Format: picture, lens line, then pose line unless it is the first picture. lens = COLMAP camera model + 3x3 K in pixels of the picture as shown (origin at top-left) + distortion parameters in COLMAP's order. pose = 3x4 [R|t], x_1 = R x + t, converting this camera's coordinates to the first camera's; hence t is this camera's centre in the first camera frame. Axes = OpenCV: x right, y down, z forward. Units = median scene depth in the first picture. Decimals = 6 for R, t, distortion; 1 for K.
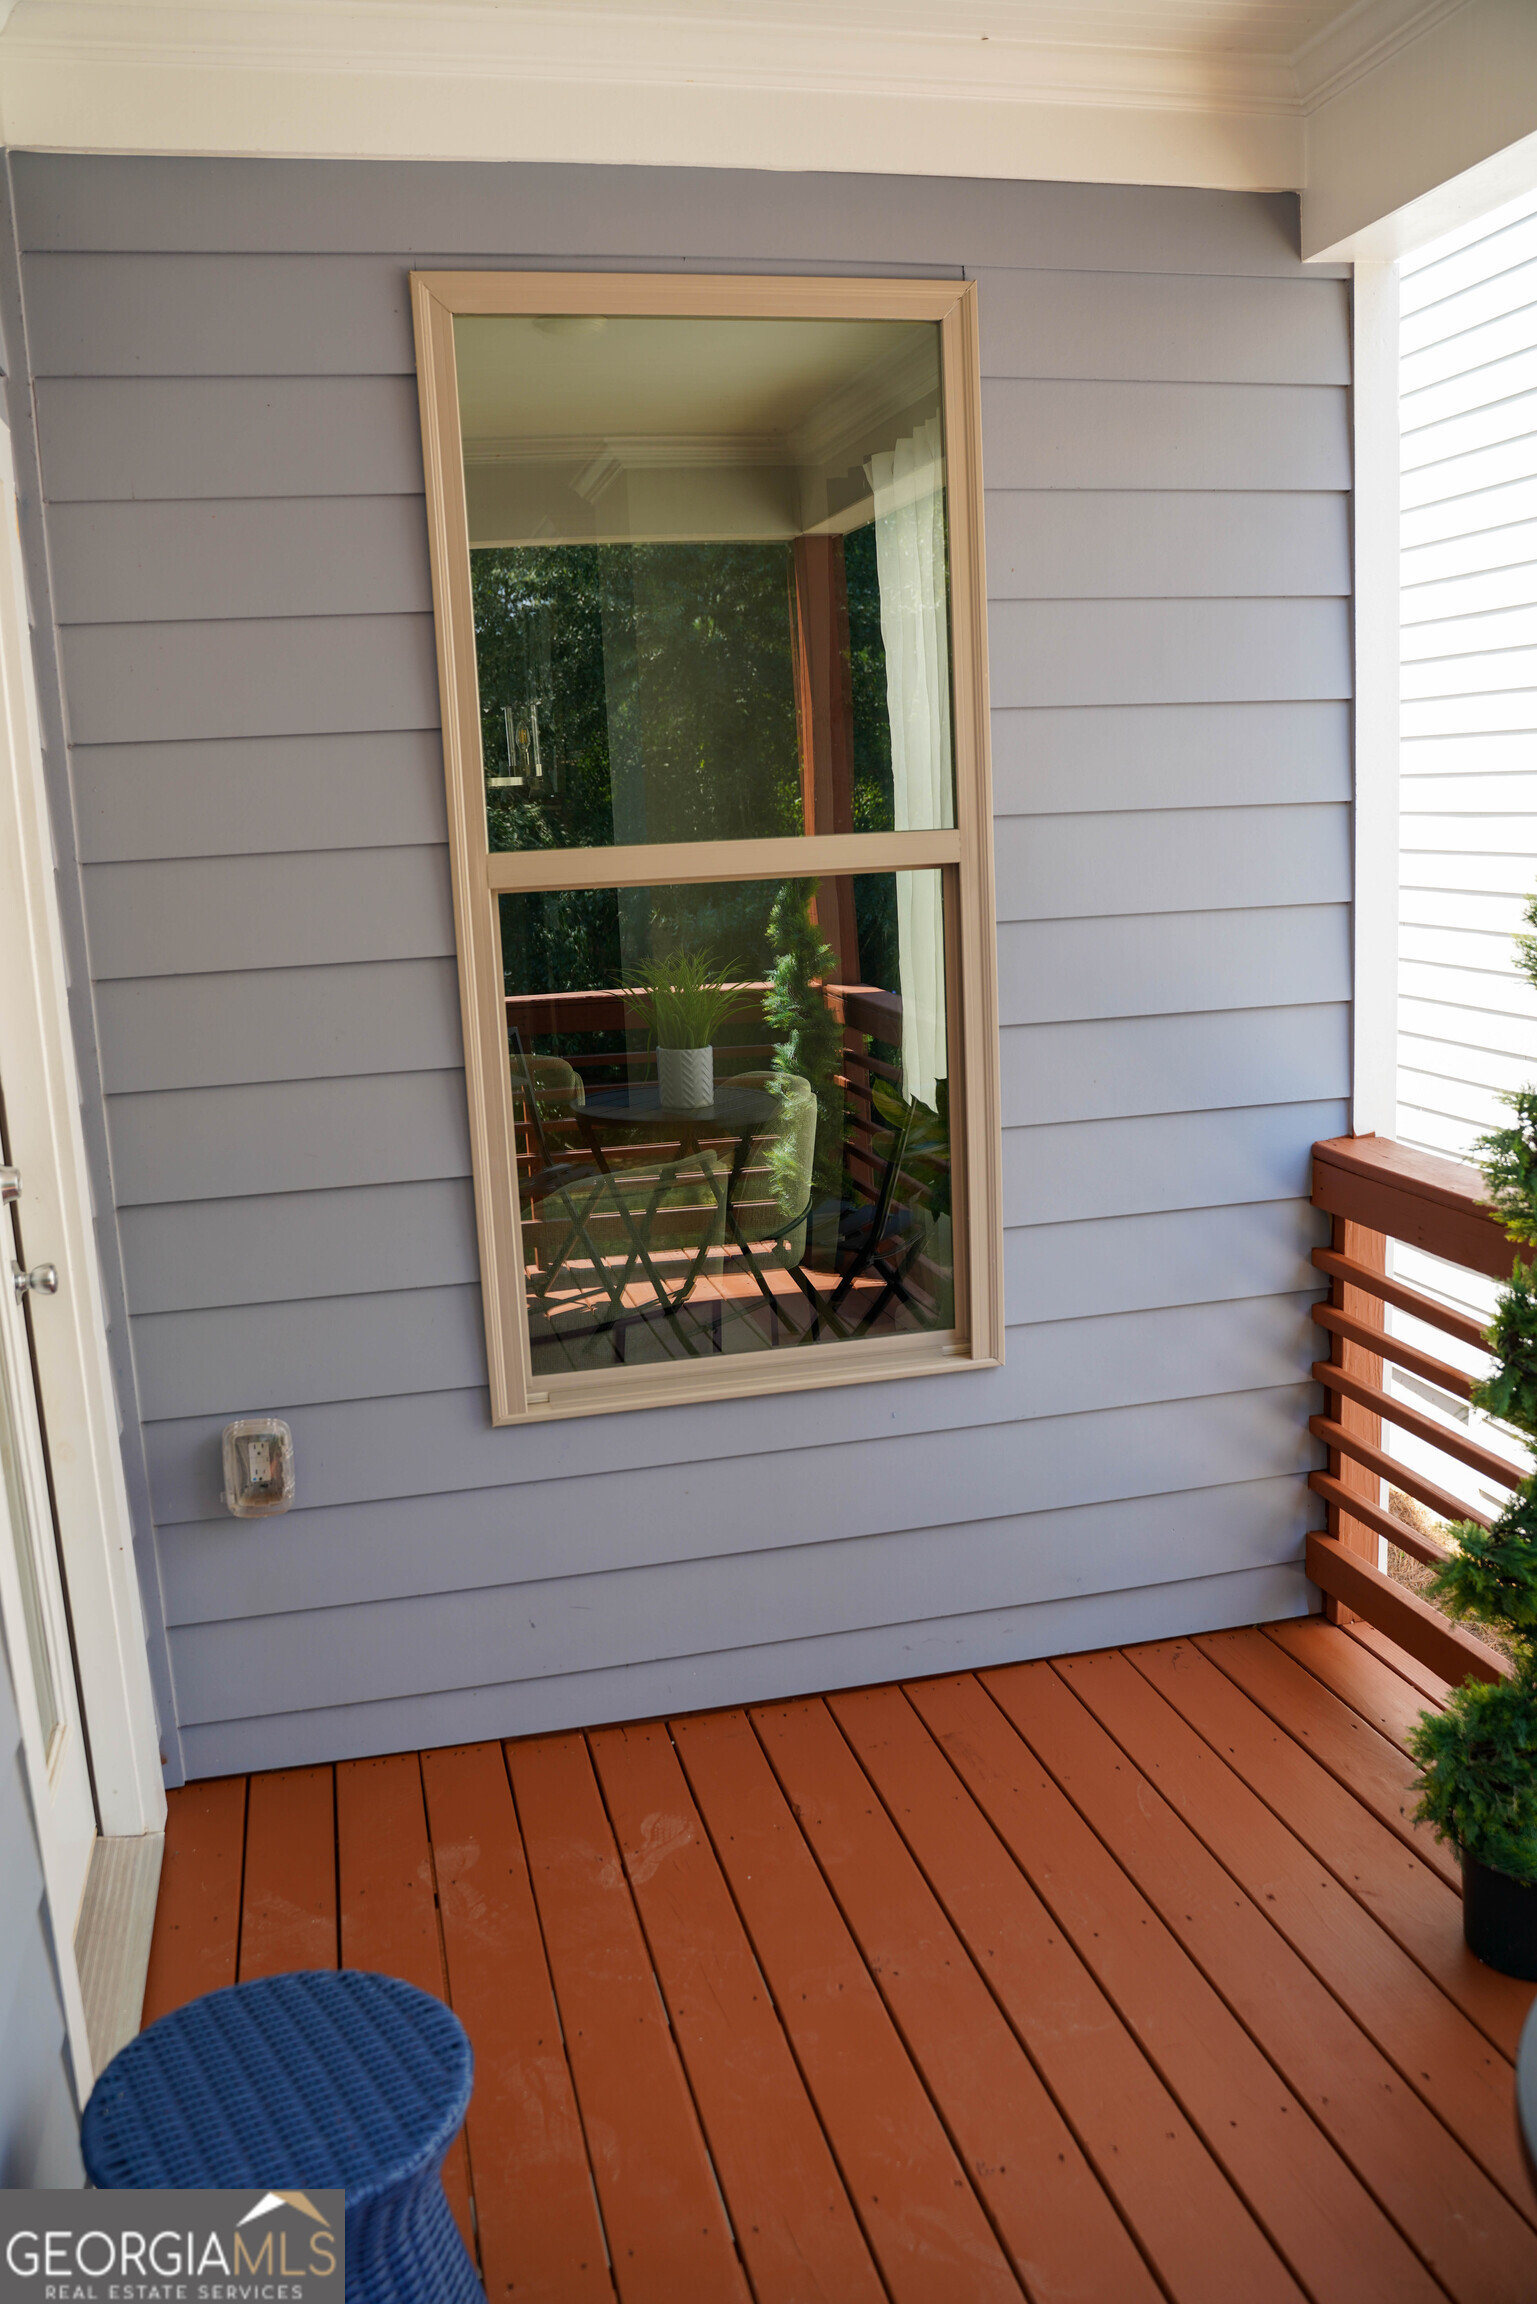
lens RADIAL K [[1842.1, 0, 750.6], [0, 1842.1, 1157.5], [0, 0, 1]] dist [-0.116092, 0.091162]
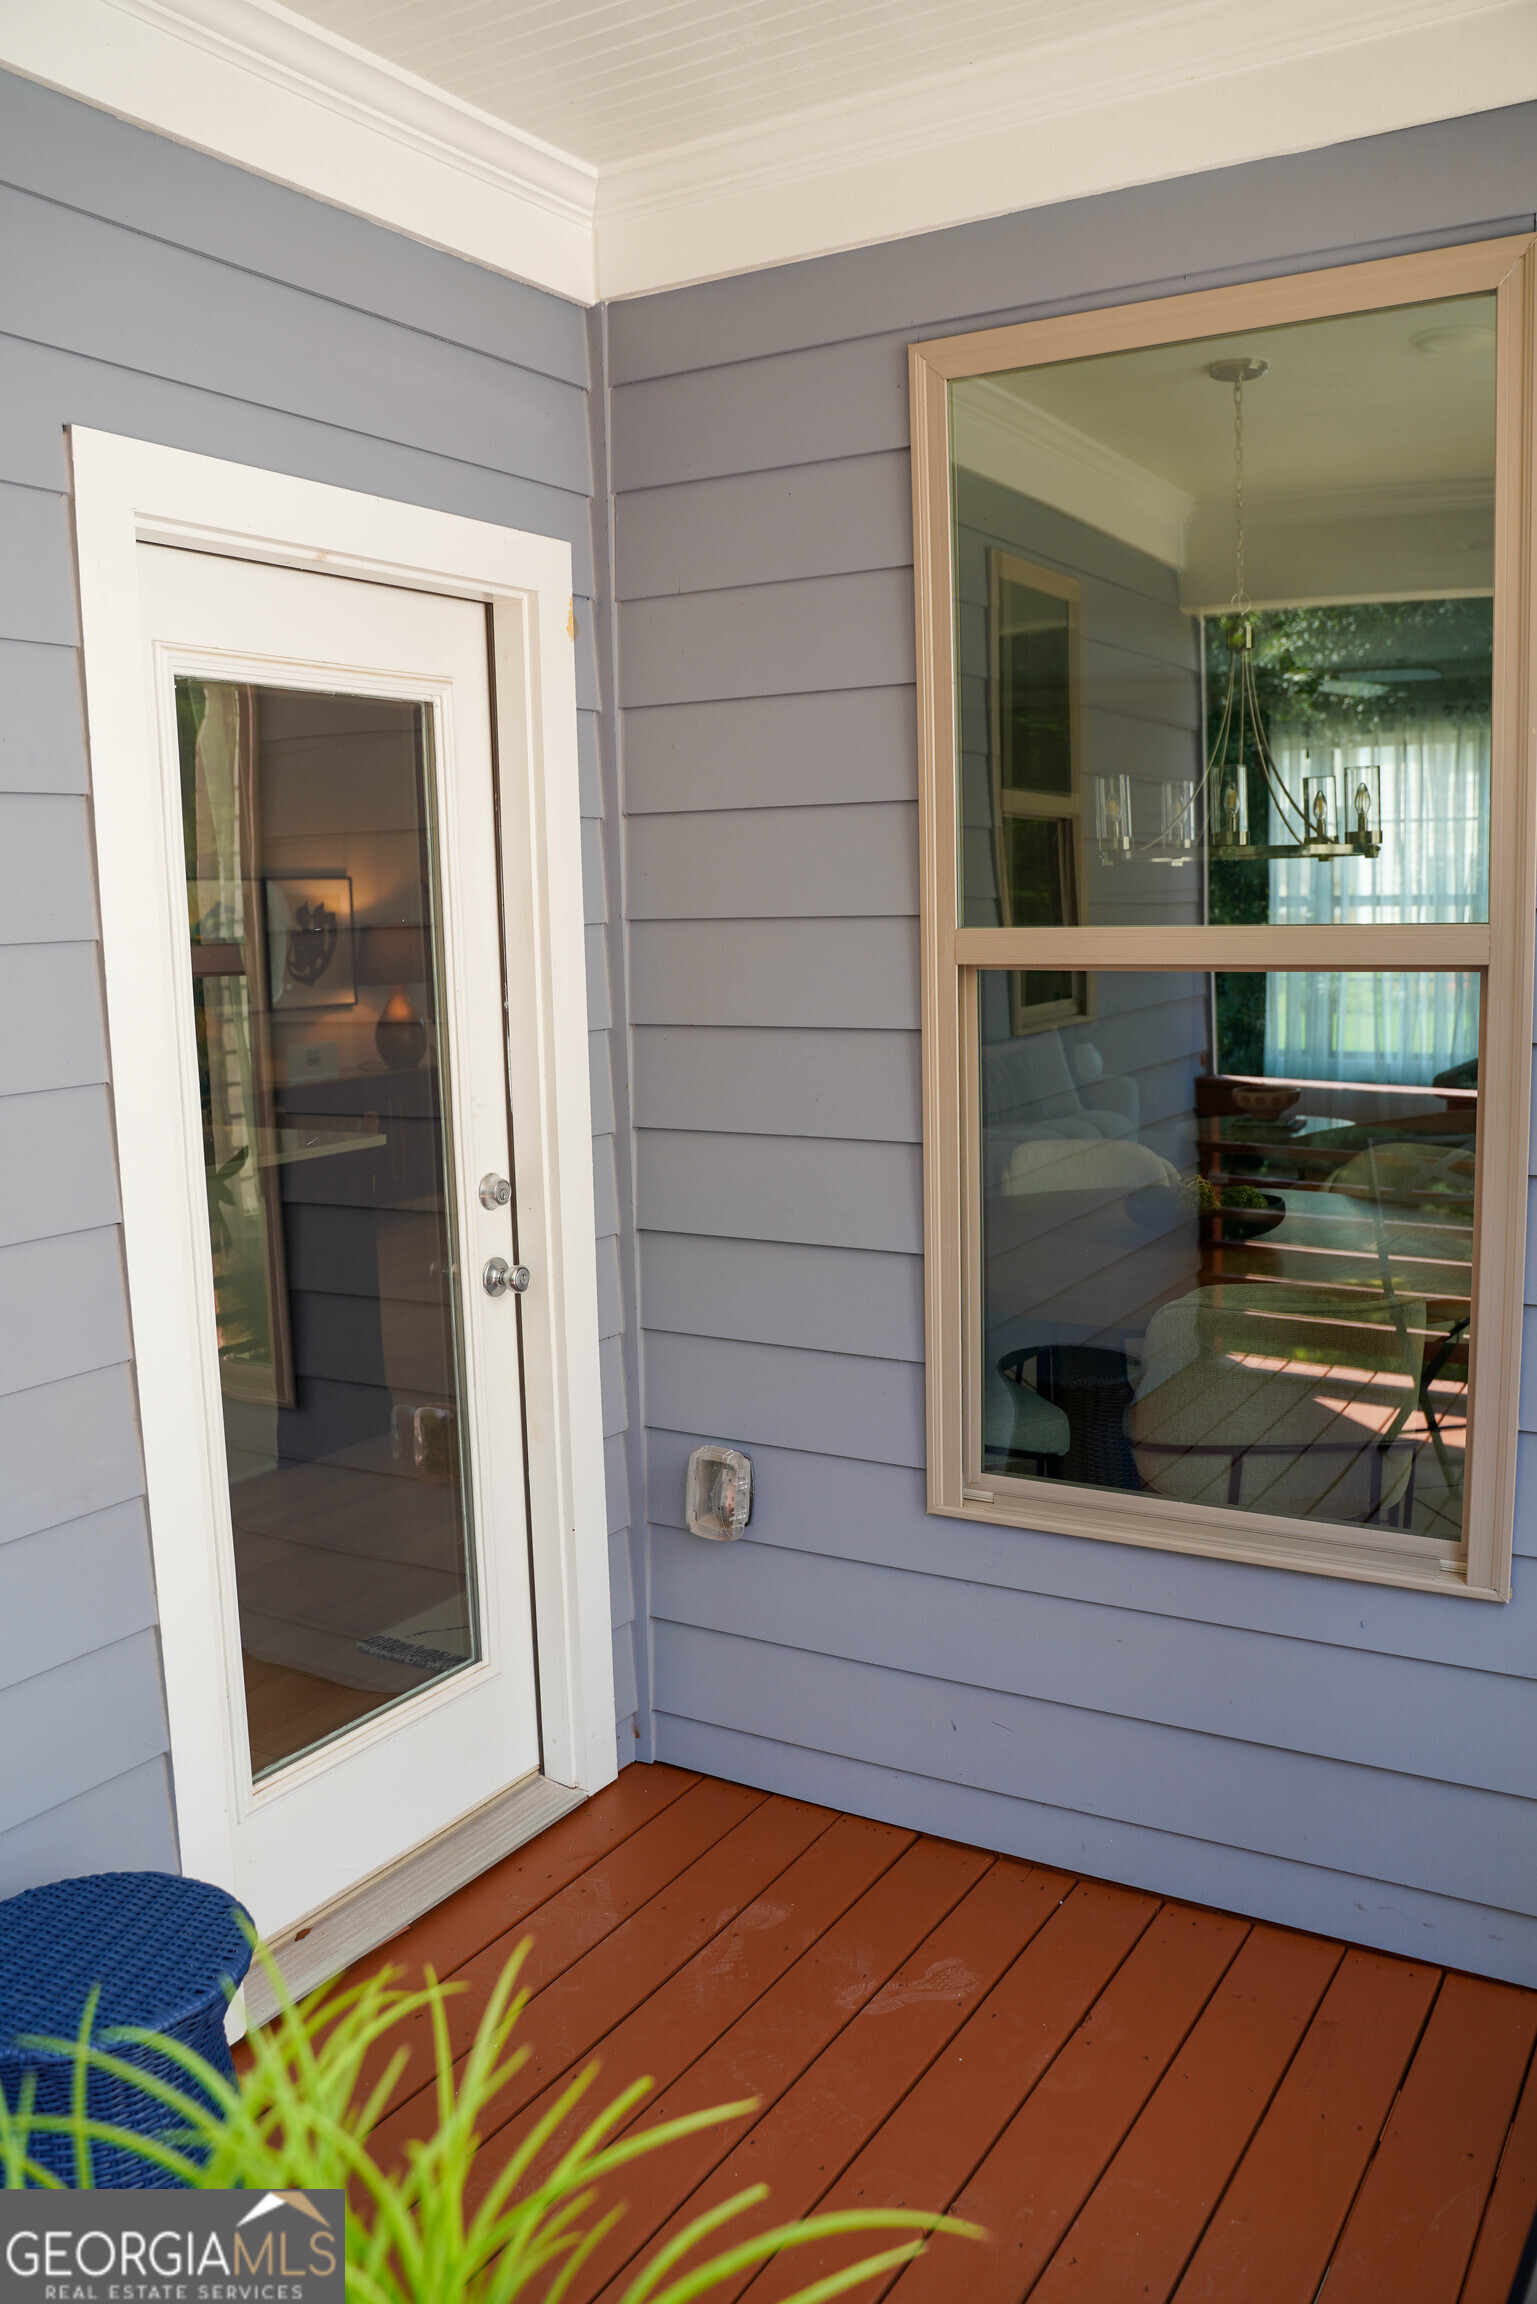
lens RADIAL K [[1842.1, 0, 750.6], [0, 1842.1, 1157.5], [0, 0, 1]] dist [-0.116092, 0.091162]
pose [[0.715211, 0.125135, -0.687615, 0.460964], [-0.141124, 0.989433, 0.033274, -0.062125], [0.684513, 0.073241, 0.725313, 0.227306]]
